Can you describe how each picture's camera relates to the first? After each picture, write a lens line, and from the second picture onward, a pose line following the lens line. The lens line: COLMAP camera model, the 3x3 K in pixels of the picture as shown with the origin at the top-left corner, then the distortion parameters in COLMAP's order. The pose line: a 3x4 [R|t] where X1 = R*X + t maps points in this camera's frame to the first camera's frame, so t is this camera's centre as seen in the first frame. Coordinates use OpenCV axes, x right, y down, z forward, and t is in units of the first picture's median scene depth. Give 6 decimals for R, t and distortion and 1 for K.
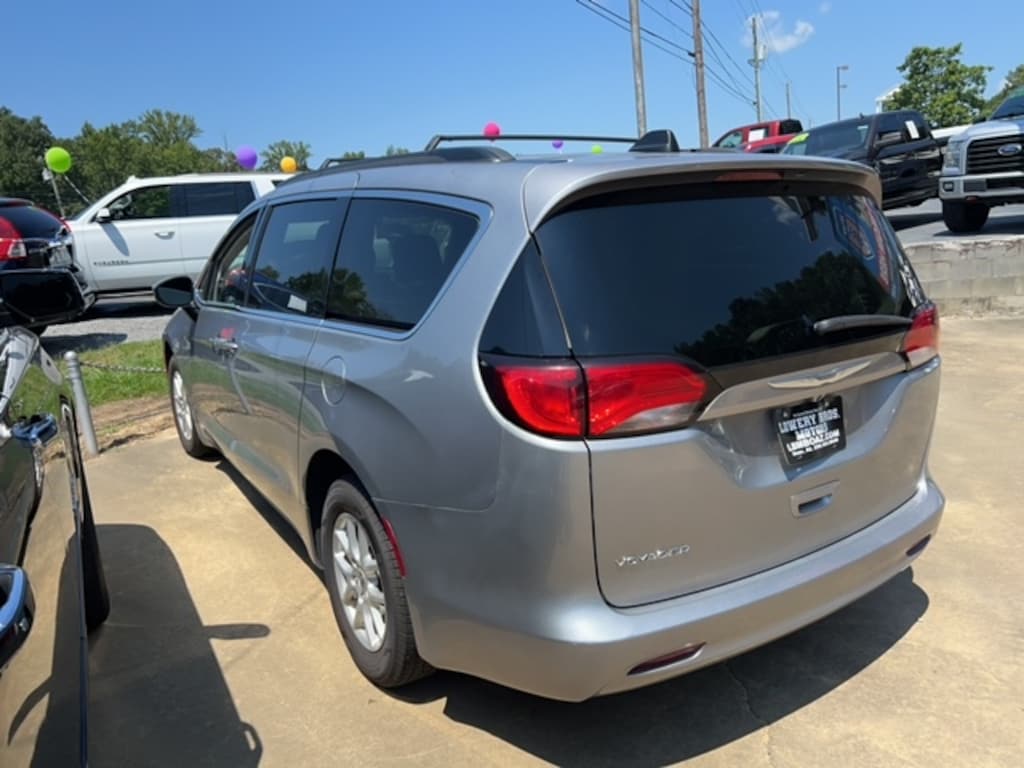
lens RADIAL K [[848.6, 0, 512.0], [0, 848.6, 384.0], [0, 0, 1]] dist [0.050688, -0.101142]
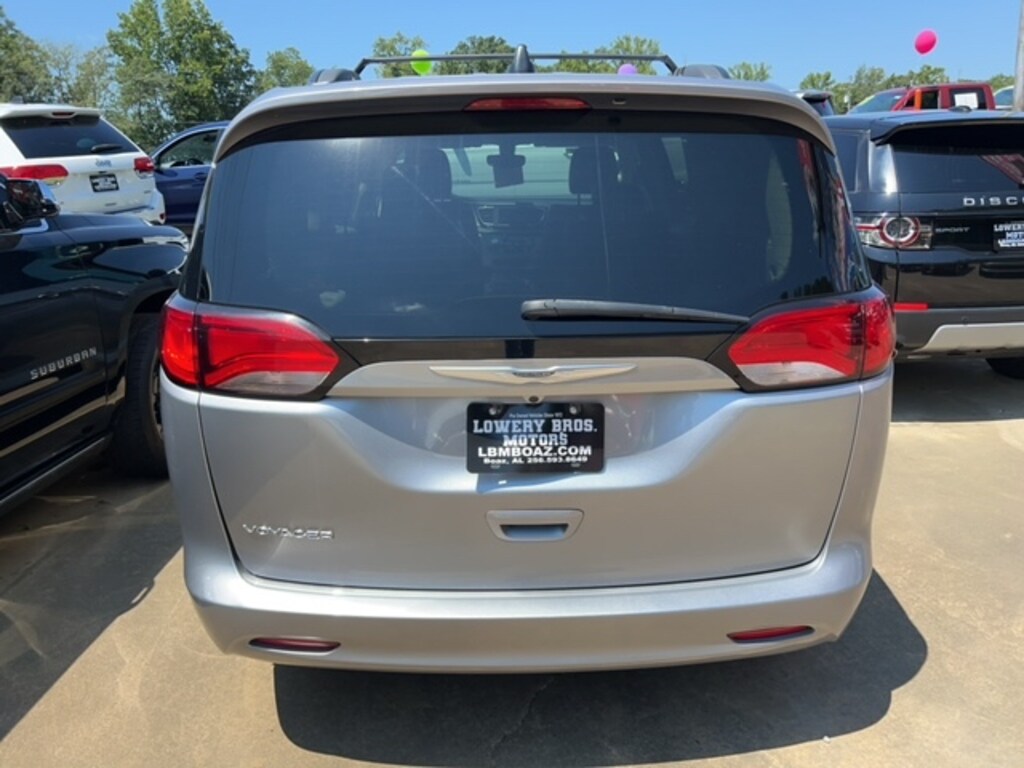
lens RADIAL K [[848.6, 0, 512.0], [0, 848.6, 384.0], [0, 0, 1]] dist [0.050688, -0.101142]
pose [[0.818888, 0.179369, -0.545206, 0.731783], [-0.133933, 0.983406, 0.122369, -0.084825], [0.558108, -0.027186, 0.829323, 0.340978]]
